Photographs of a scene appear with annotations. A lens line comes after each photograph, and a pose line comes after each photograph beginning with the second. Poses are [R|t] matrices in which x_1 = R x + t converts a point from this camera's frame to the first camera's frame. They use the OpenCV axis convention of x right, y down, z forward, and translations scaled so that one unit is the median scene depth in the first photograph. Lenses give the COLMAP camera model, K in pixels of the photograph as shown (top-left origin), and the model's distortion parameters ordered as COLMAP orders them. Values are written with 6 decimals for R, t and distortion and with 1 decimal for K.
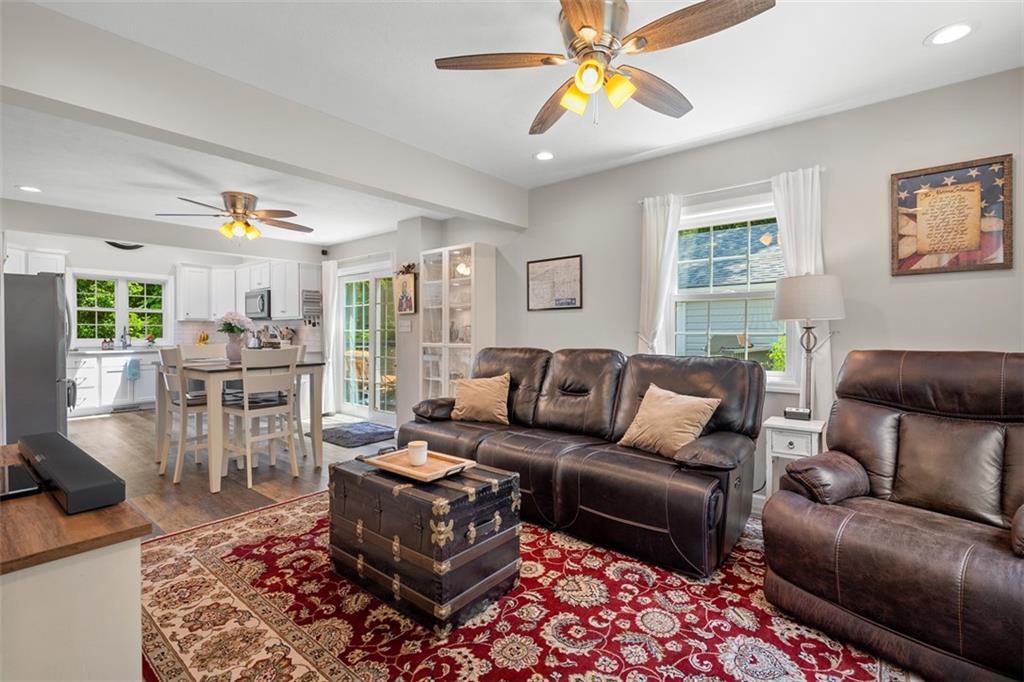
lens RADIAL K [[465.6, 0, 511.5], [0, 465.6, 341.3], [0, 0, 1]] dist [-0.001123, 0.000729]
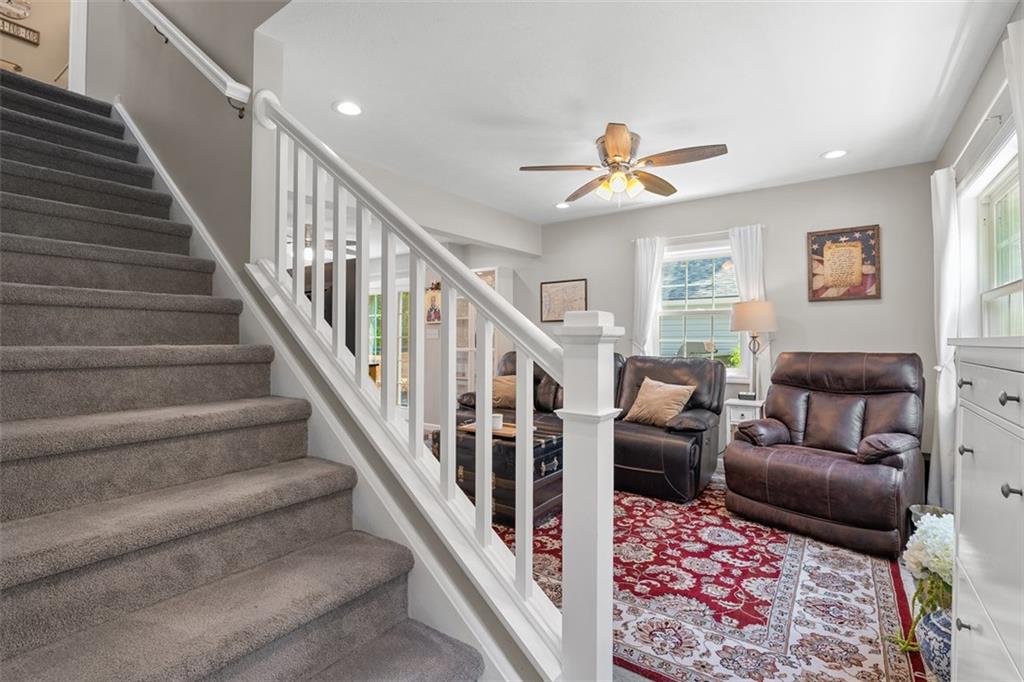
lens RADIAL K [[465.6, 0, 512.1], [0, 465.6, 337.0], [0, 0, 1]] dist [-0.001123, 0.000729]
pose [[0.998005, 0.002389, 0.063091, -0.232662], [-0.000950, 0.999739, -0.022824, 0.005563], [-0.063129, 0.022718, 0.997747, -0.451056]]
